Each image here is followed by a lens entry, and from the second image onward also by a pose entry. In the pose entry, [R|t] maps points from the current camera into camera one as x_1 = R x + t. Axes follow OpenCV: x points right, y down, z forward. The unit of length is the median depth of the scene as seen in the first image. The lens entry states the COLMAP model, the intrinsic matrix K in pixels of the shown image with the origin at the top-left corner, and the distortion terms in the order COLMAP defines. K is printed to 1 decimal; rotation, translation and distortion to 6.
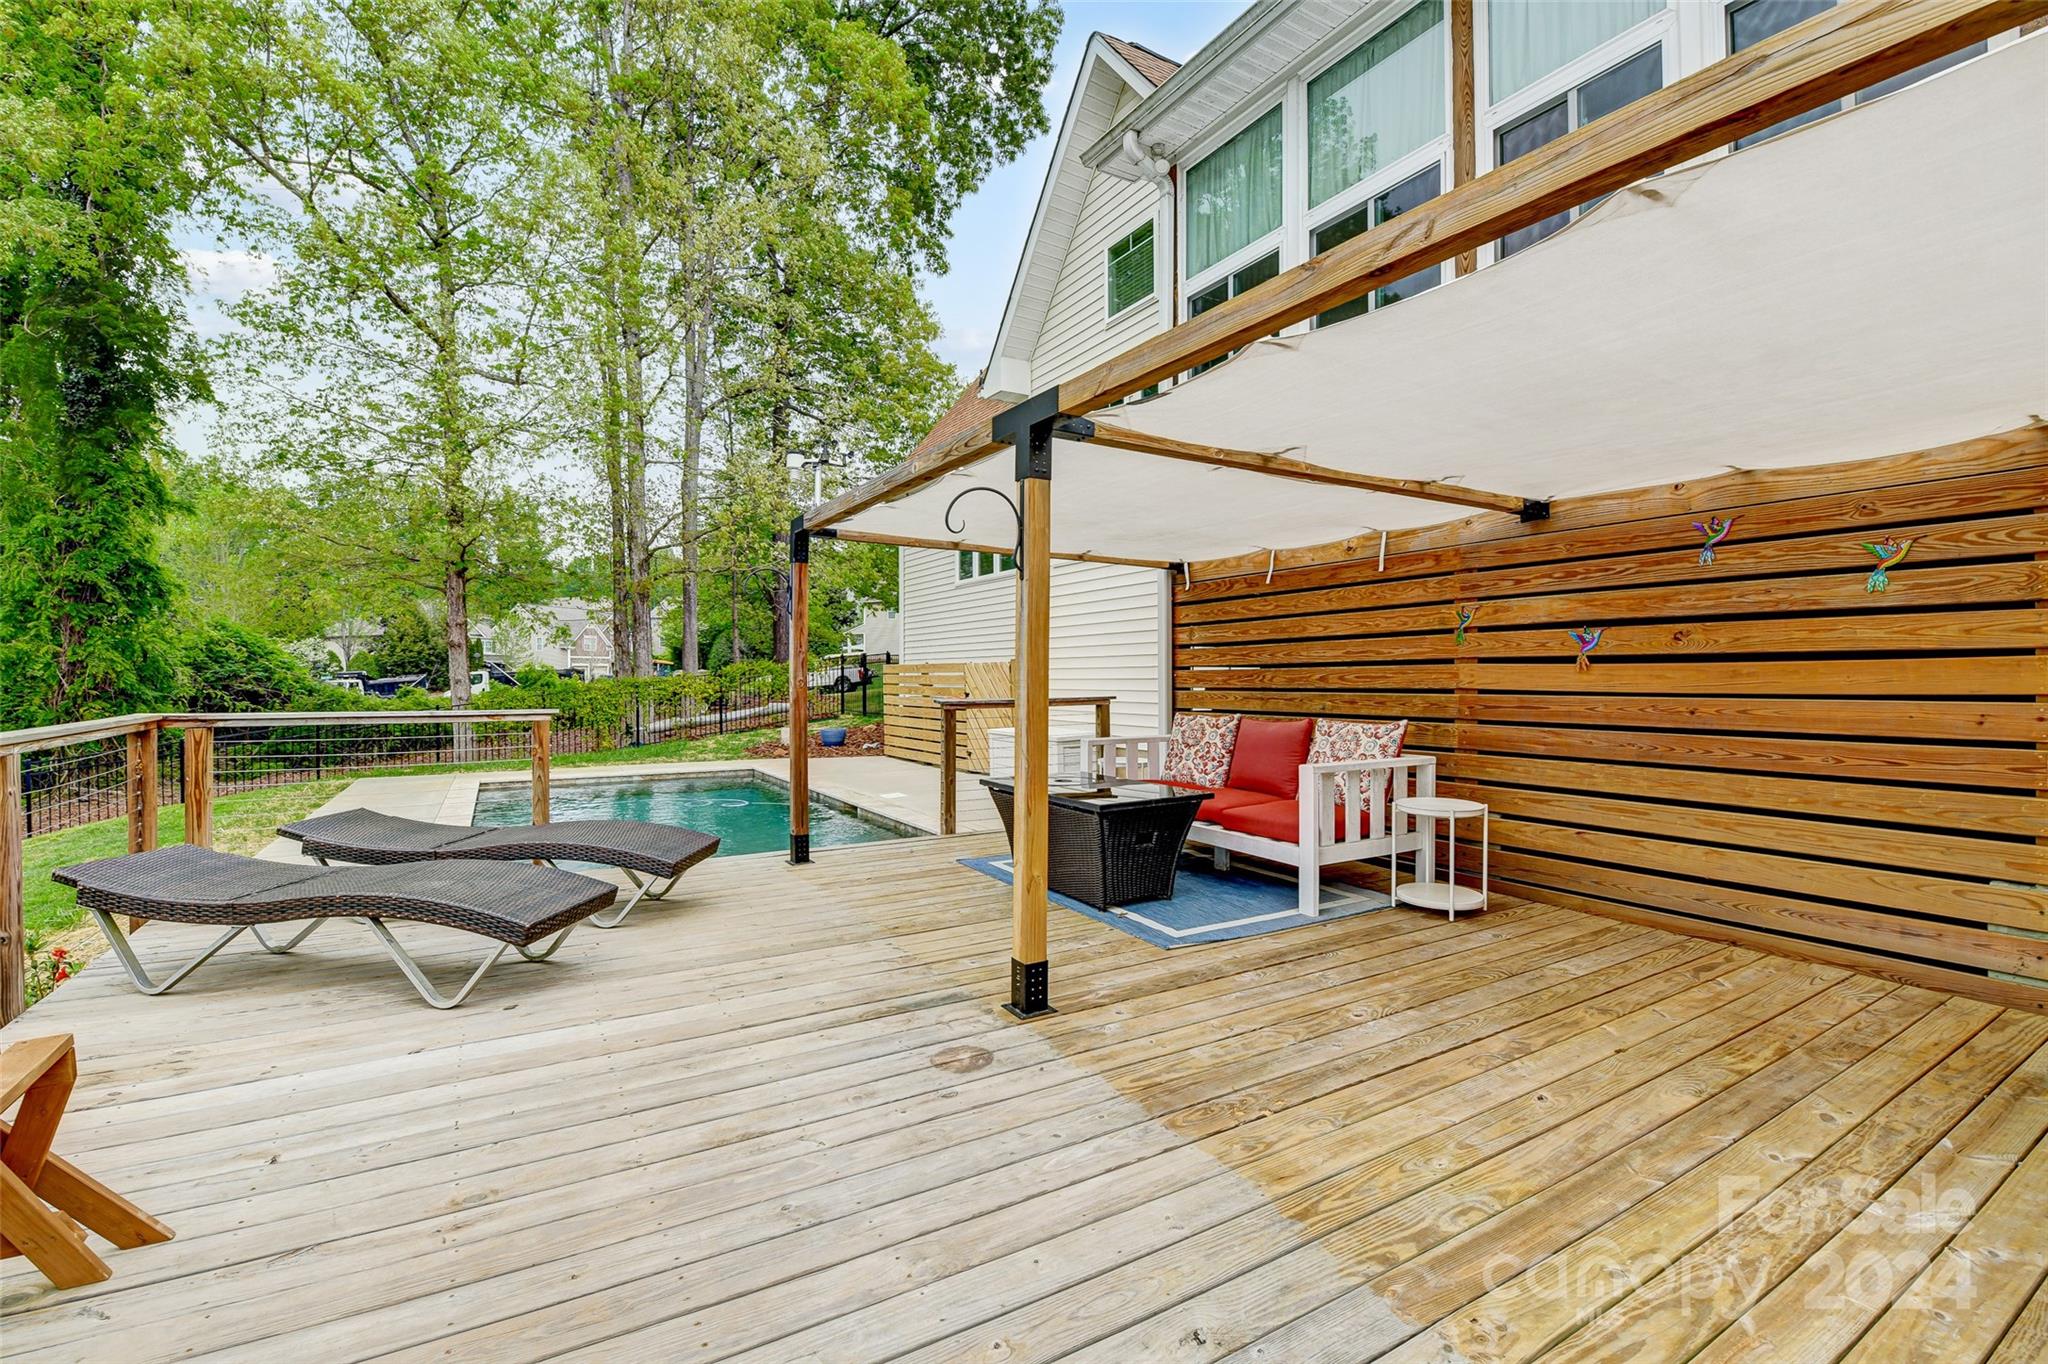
lens RADIAL K [[889.8, 0, 1024.5], [0, 889.8, 676.6], [0, 0, 1]] dist [-0.001363, -0.011004]
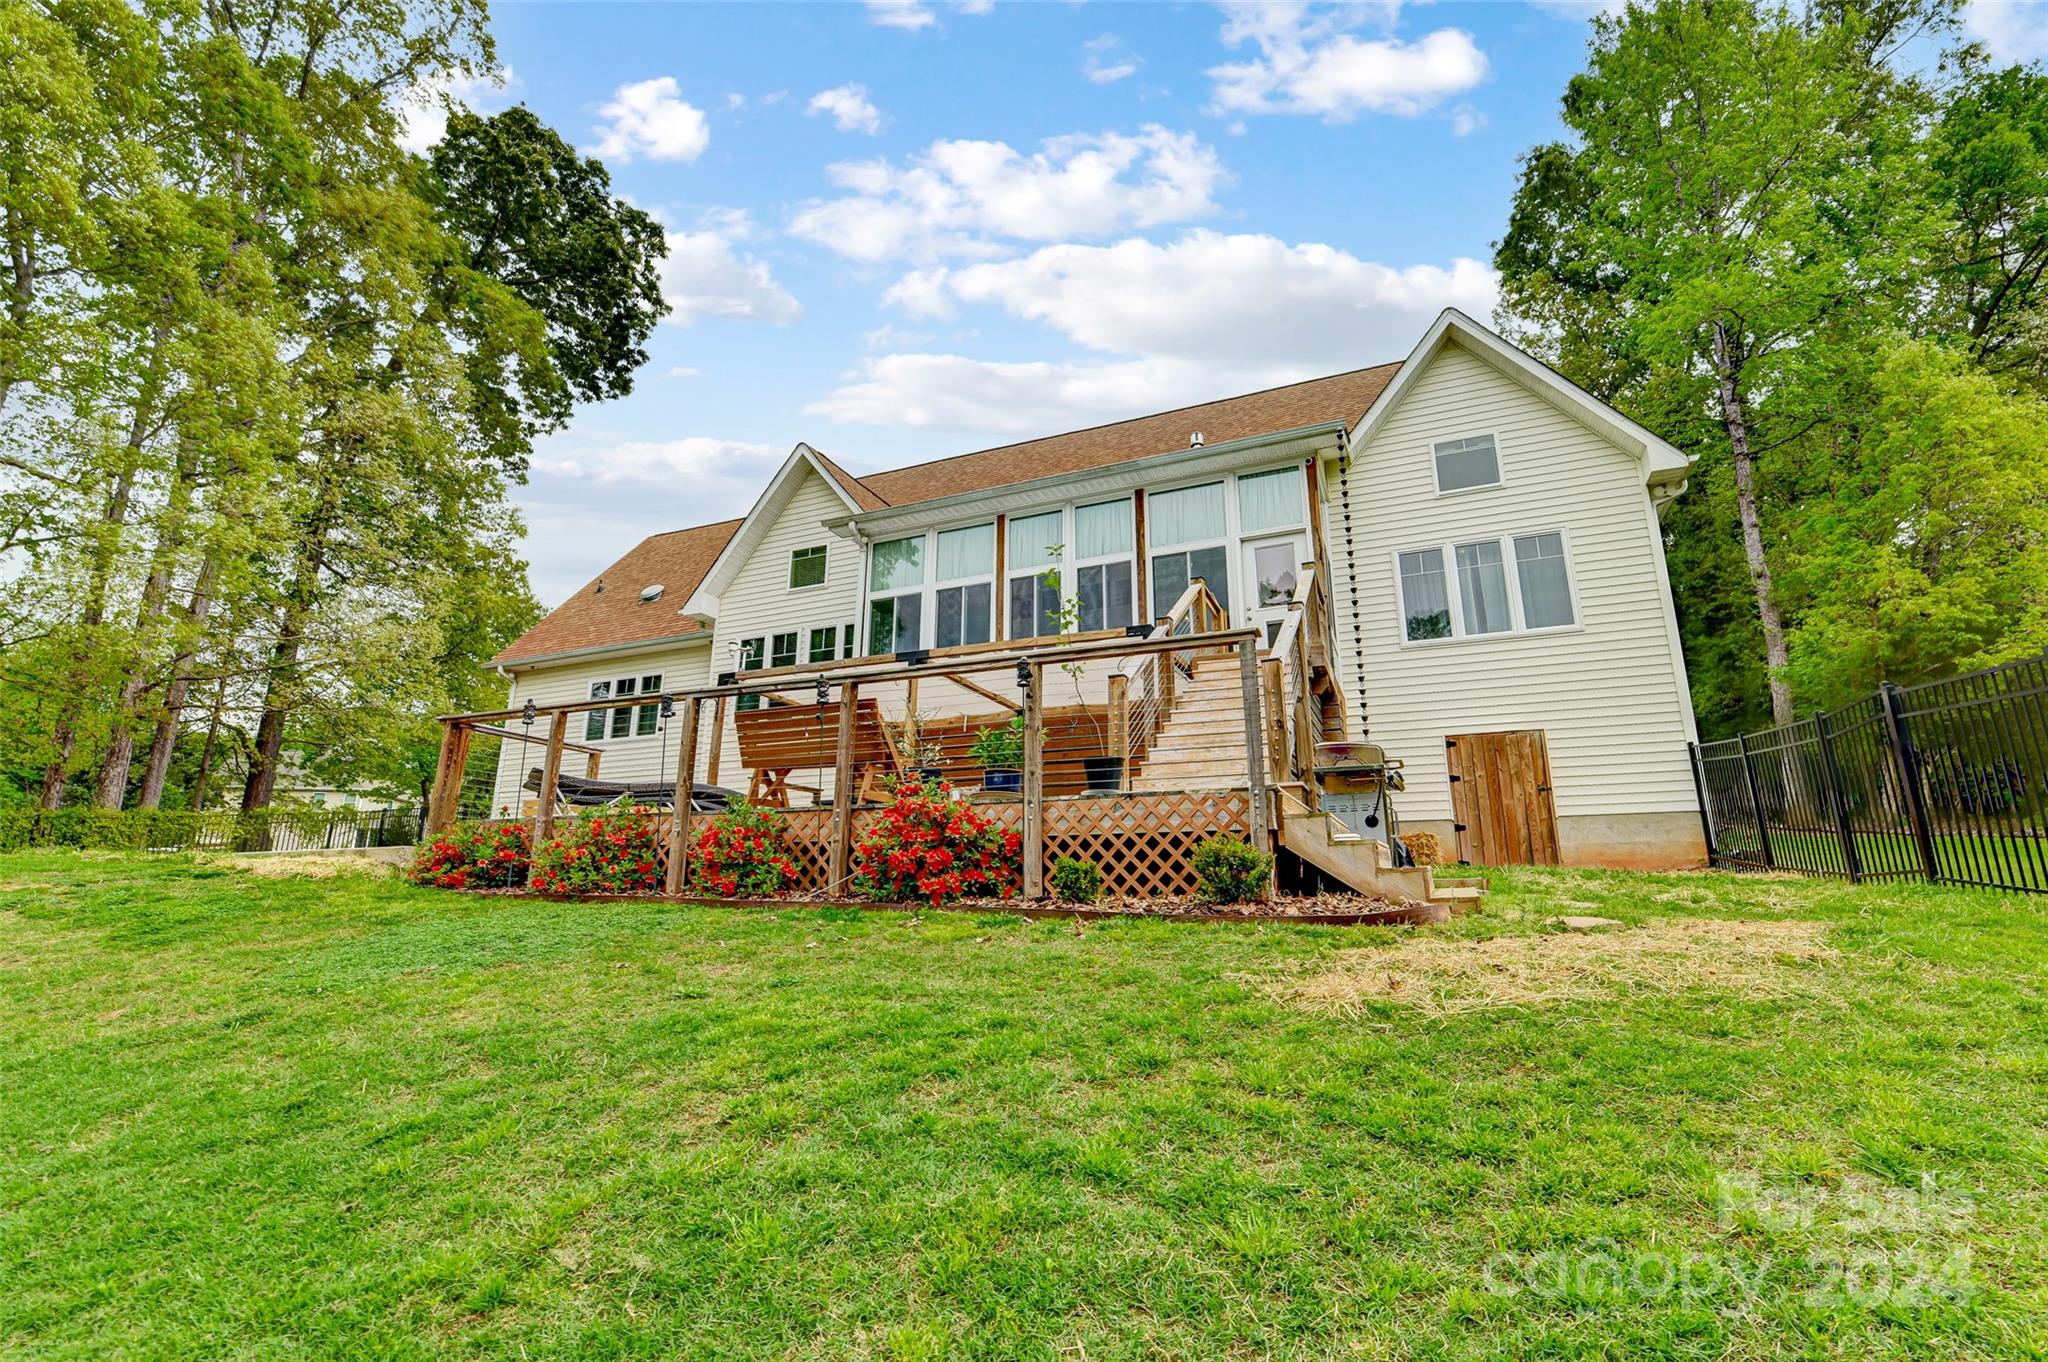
lens RADIAL K [[891.2, 0, 1024.2], [0, 891.2, 653.9], [0, 0, 1]] dist [-0.001901, -0.000101]
pose [[0.815839, 0.163085, 0.554806, -0.678680], [-0.004168, 0.961043, -0.276369, 0.276243], [-0.578264, 0.223160, 0.784736, -0.840102]]
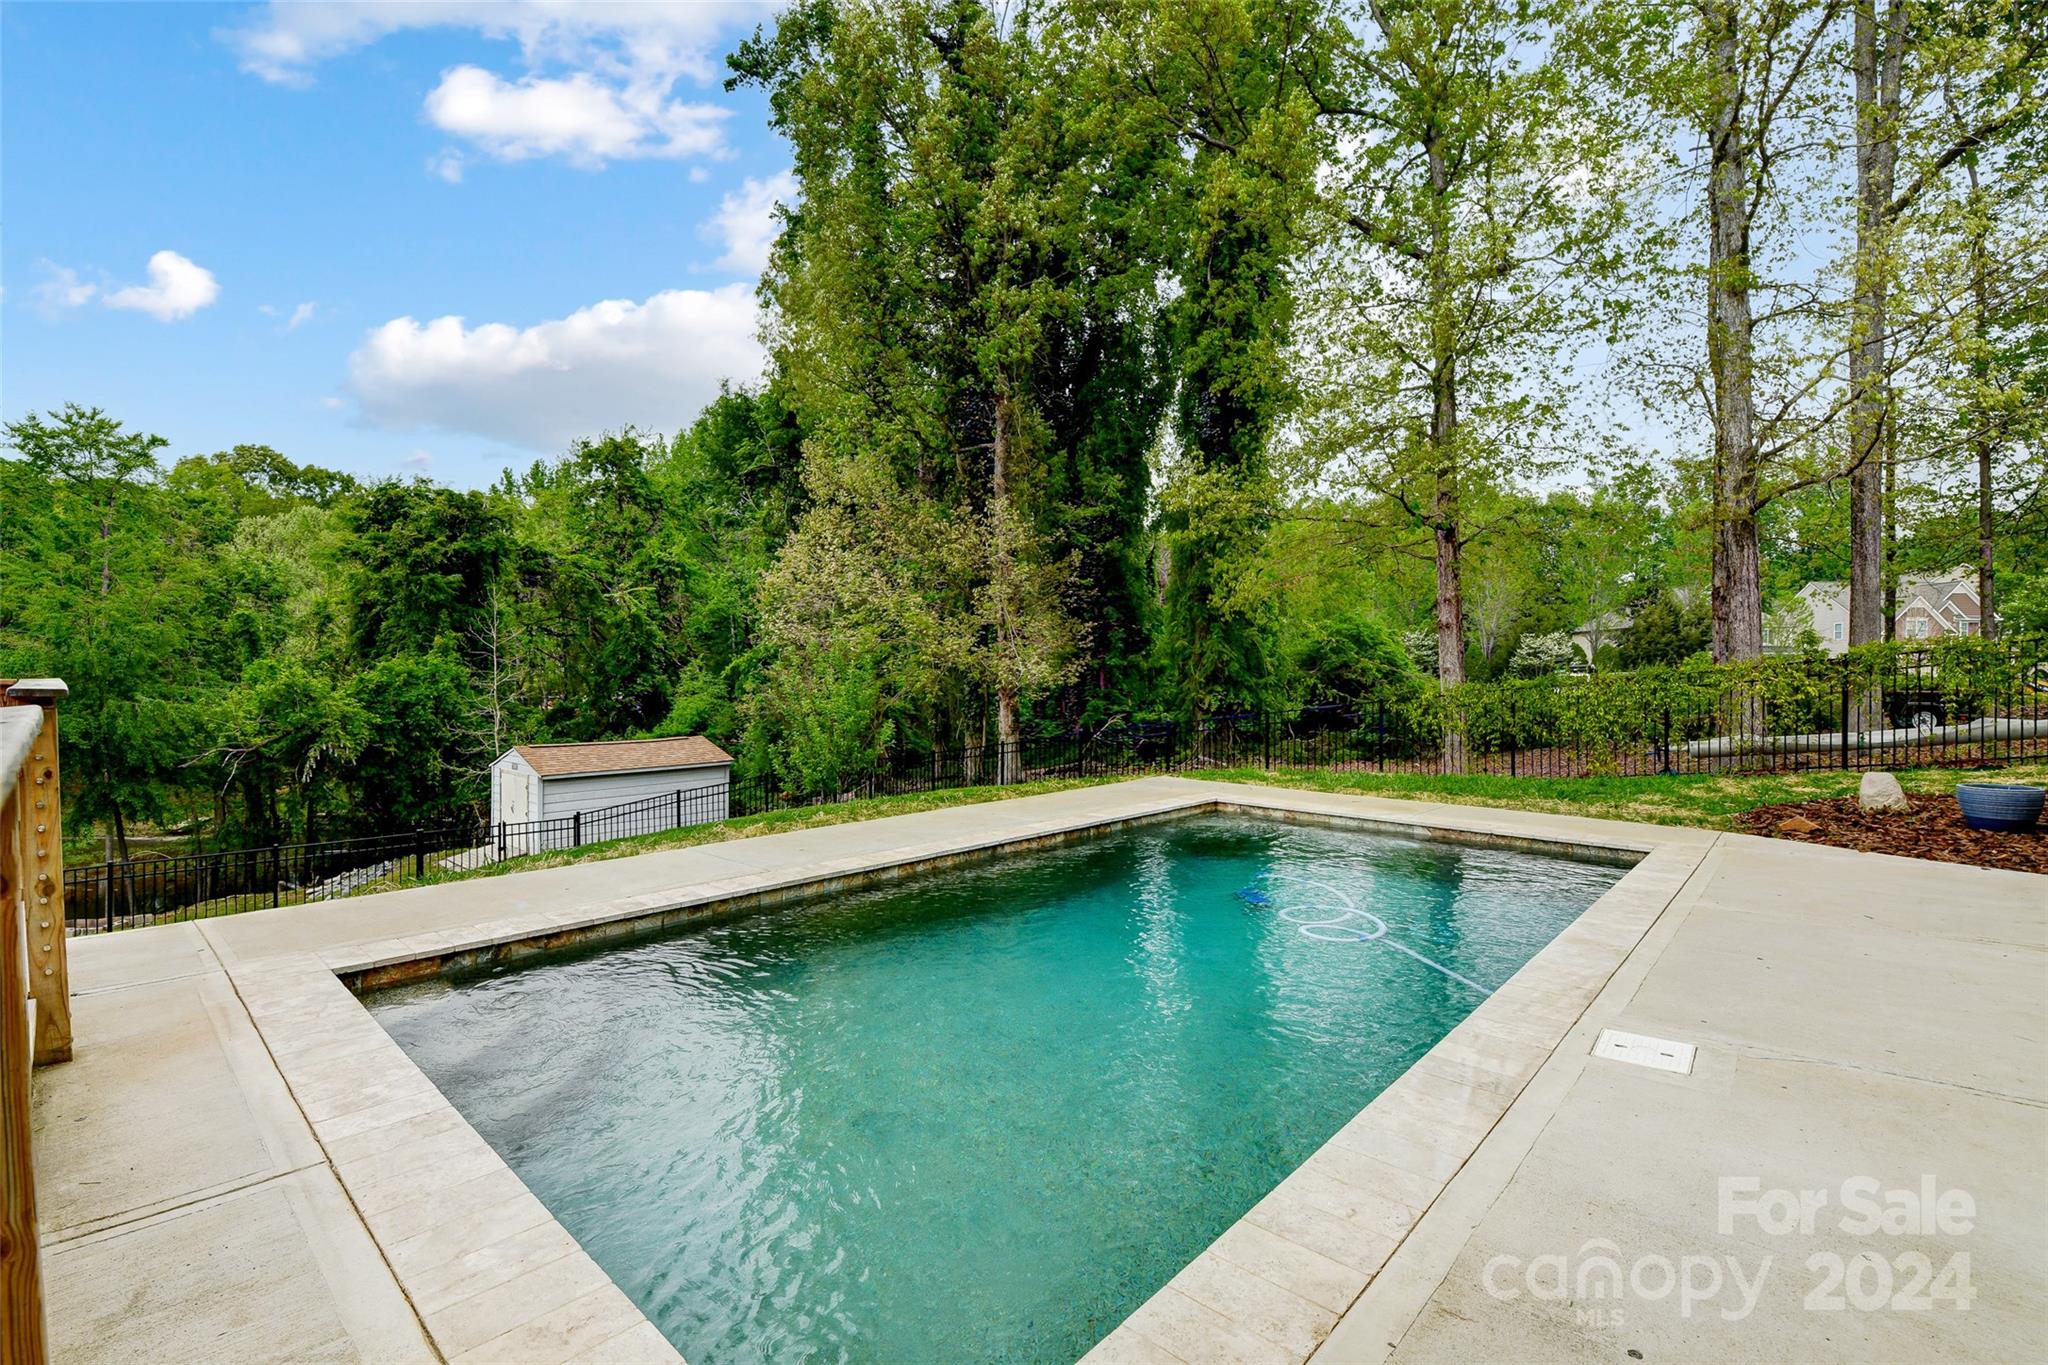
lens RADIAL K [[912.5, 0, 1003.4], [0, 912.5, 680.9], [0, 0, 1]] dist [-0.000395, -0.013158]
pose [[0.278796, 0.013344, -0.960258, 0.102282], [-0.005109, 0.999910, 0.012412, 0.018375], [0.960337, 0.001446, 0.278839, 1.041779]]
